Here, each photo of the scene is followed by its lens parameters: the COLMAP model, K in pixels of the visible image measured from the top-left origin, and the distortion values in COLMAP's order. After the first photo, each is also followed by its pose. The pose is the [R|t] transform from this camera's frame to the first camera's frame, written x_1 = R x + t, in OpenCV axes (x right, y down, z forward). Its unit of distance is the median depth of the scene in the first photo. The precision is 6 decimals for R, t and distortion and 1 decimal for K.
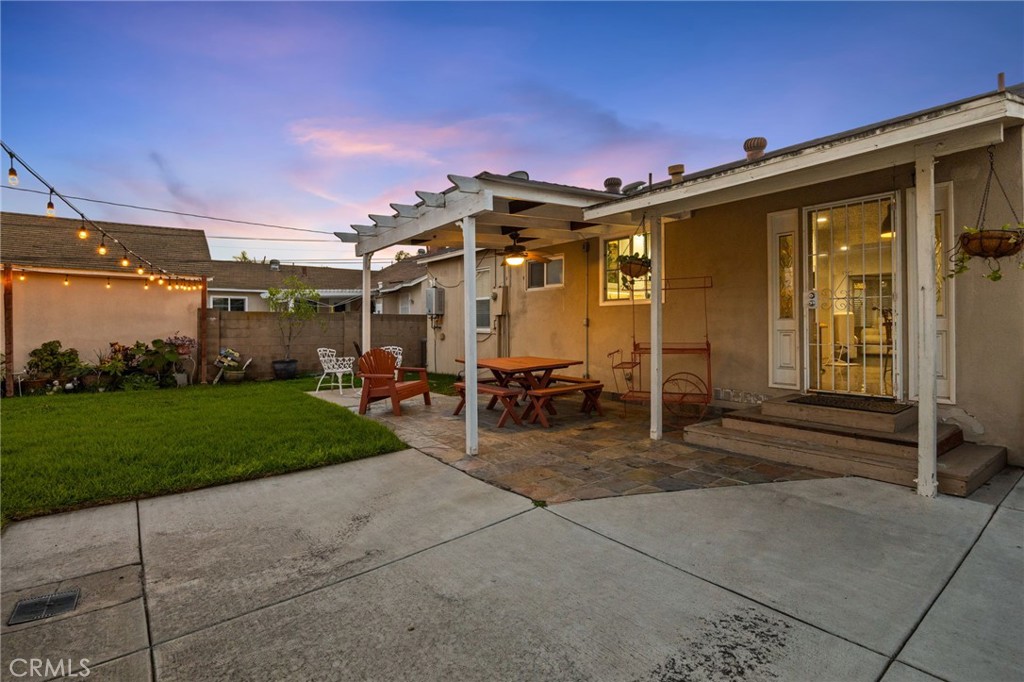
lens RADIAL K [[480.2, 0, 510.1], [0, 480.2, 324.5], [0, 0, 1]] dist [-0.014273, -0.000514]
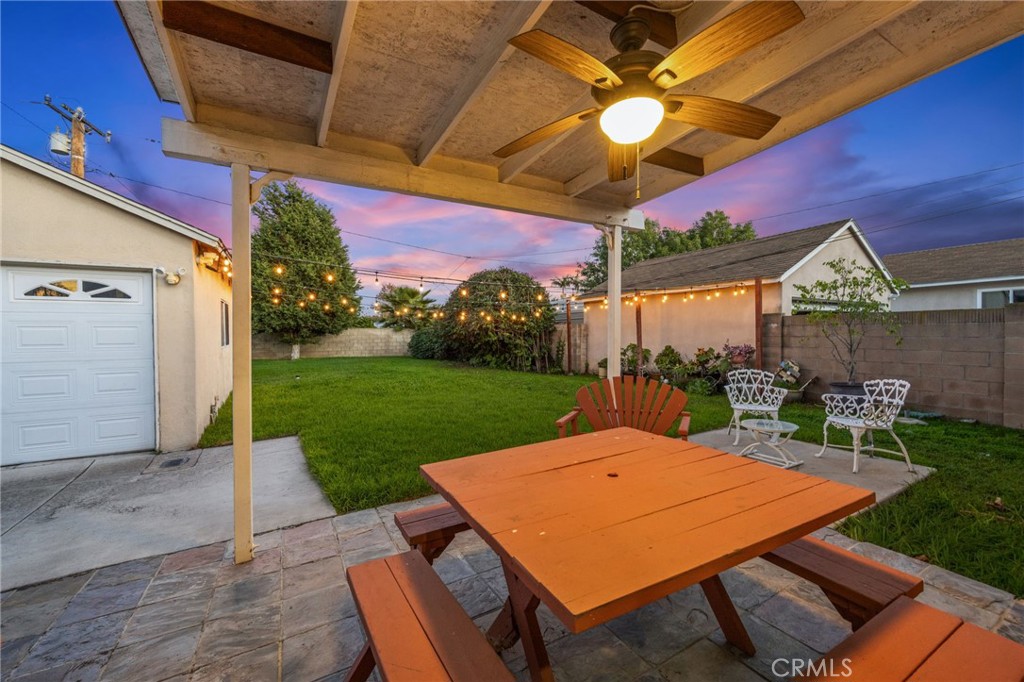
lens RADIAL K [[408.9, 0, 508.0], [0, 408.9, 334.4], [0, 0, 1]] dist [-0.009143, 0.000163]
pose [[-0.118523, 0.003592, -0.992945, 0.356401], [0.014119, 0.999898, 0.001932, -0.007366], [0.992851, -0.013791, -0.118562, 1.288047]]
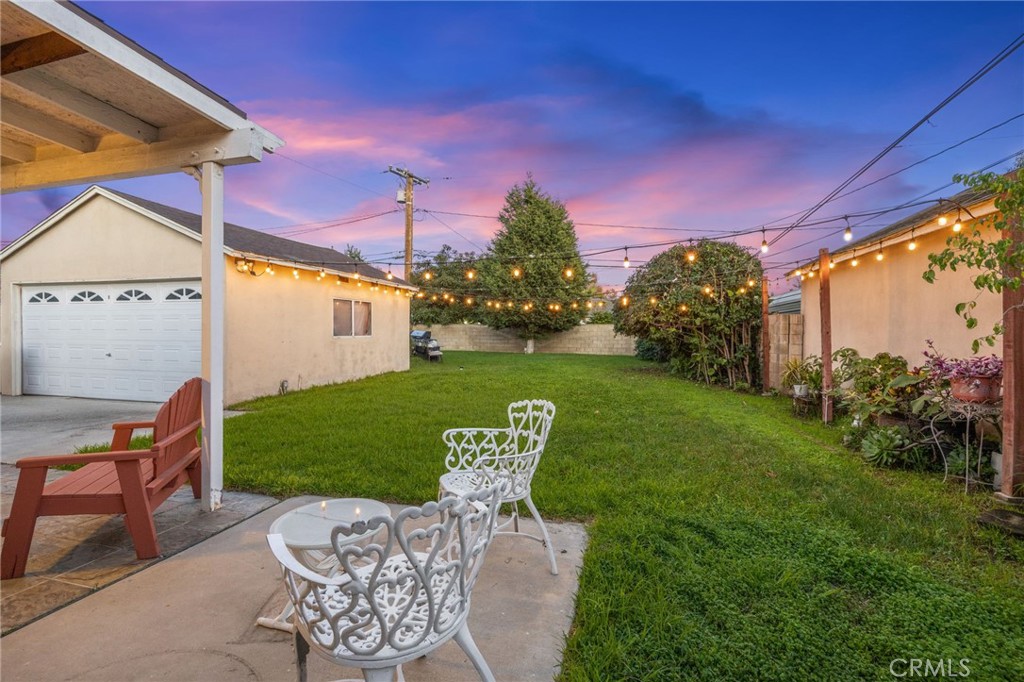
lens RADIAL K [[433.8, 0, 506.9], [0, 433.8, 335.5], [0, 0, 1]] dist [-0.029993, -0.000857]
pose [[-0.784559, 0.001643, -0.620052, -0.517037], [0.001091, 0.999999, 0.001269, 0.023387], [0.620054, 0.000319, -0.784559, 2.222433]]
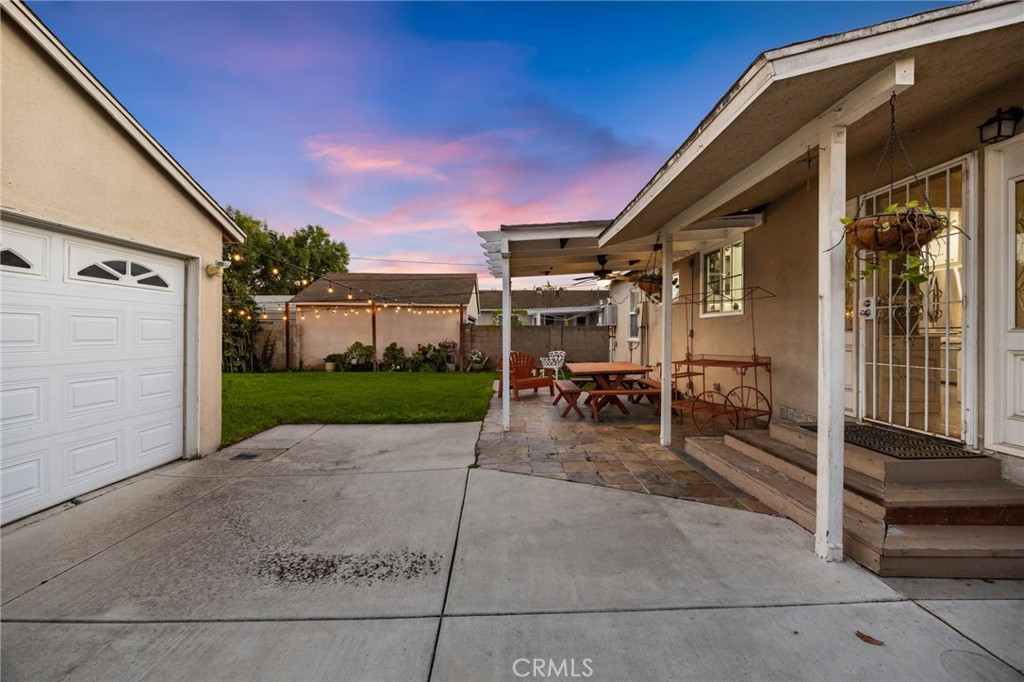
lens RADIAL K [[389.9, 0, 509.7], [0, 389.9, 336.4], [0, 0, 1]] dist [-0.008024, 0.001514]
pose [[0.801251, 0.007331, -0.598284, 0.550652], [-0.000993, 0.999940, 0.010923, -0.011084], [0.598328, -0.008158, 0.801210, 0.107041]]
